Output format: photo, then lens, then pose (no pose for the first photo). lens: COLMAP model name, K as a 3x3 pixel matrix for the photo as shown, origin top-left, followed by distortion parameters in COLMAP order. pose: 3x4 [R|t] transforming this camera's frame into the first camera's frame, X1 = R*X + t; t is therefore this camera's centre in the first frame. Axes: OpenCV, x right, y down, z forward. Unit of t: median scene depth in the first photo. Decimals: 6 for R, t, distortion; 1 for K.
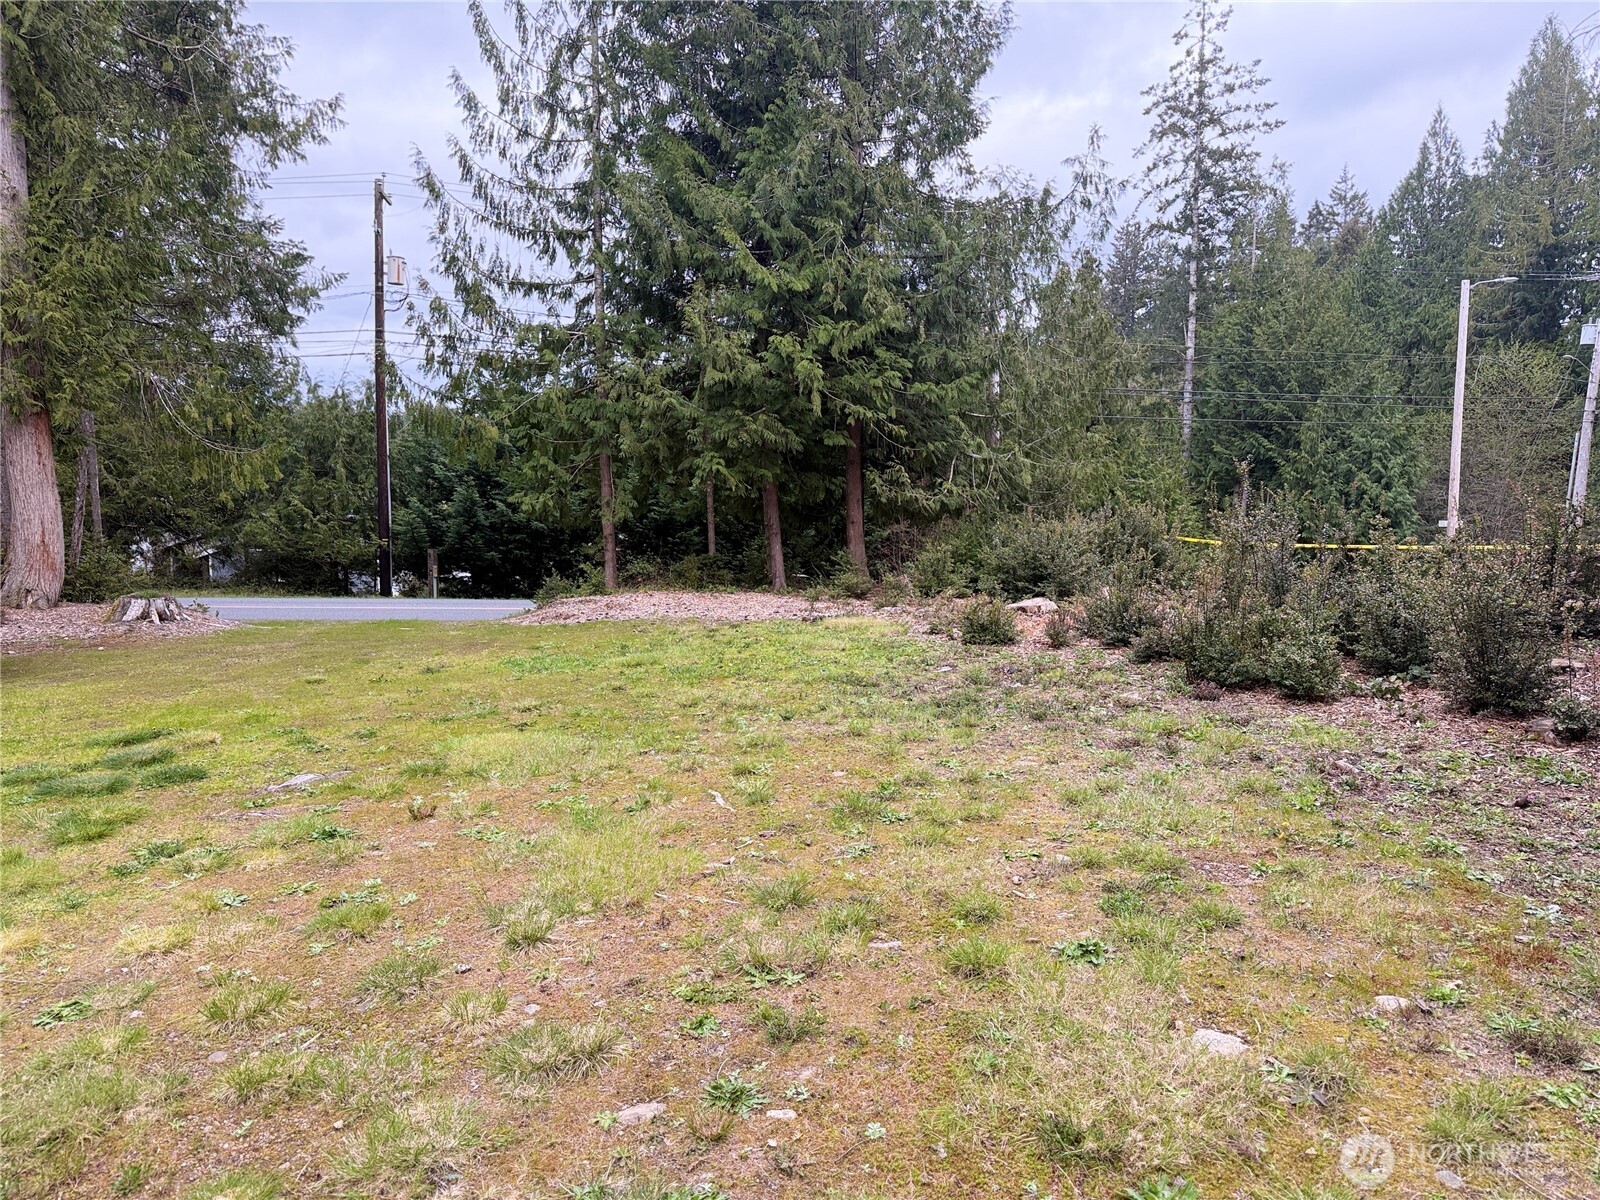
lens RADIAL K [[1118.5, 0, 800.0], [0, 1118.5, 600.0], [0, 0, 1]] dist [0.088909, -0.000027]
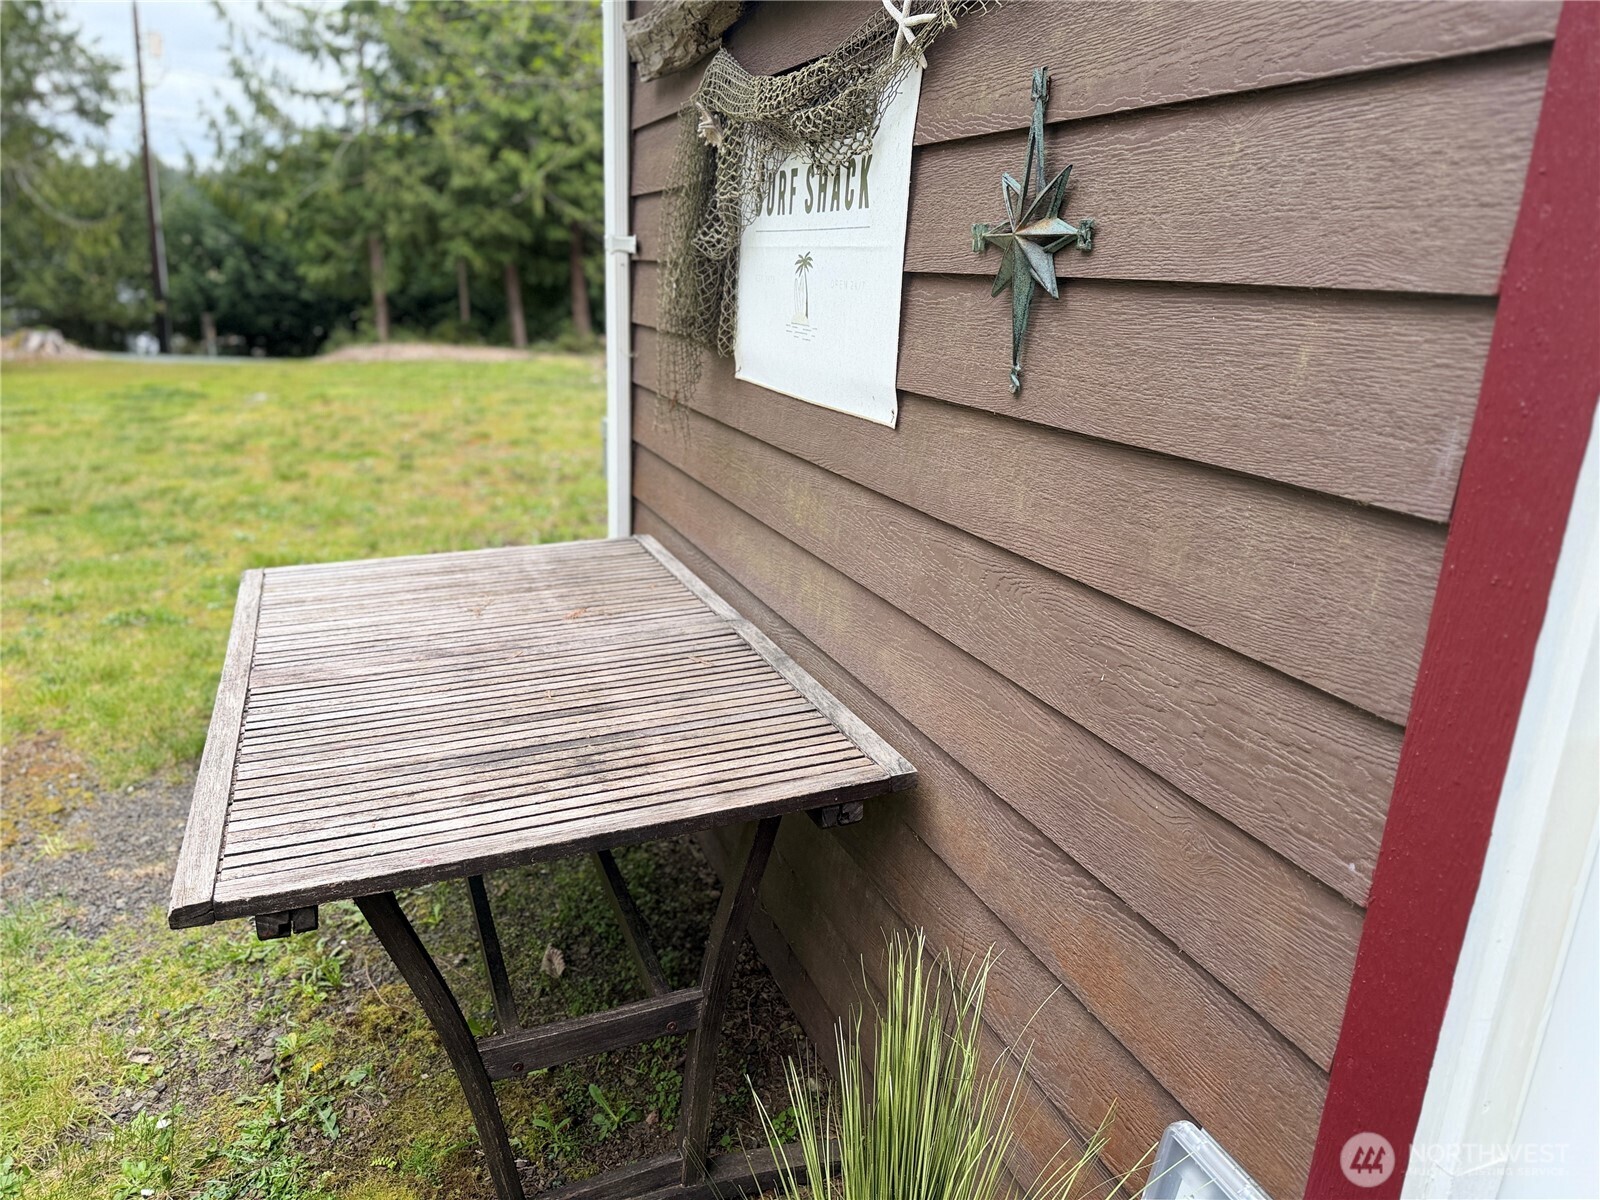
lens RADIAL K [[1126.6, 0, 800.0], [0, 1126.6, 600.0], [0, 0, 1]] dist [0.001203, -0.003825]
pose [[0.981643, -0.011500, 0.190382, 0.054086], [-0.022588, 0.984146, 0.175917, 0.041525], [-0.189387, -0.176988, 0.965820, -0.410583]]
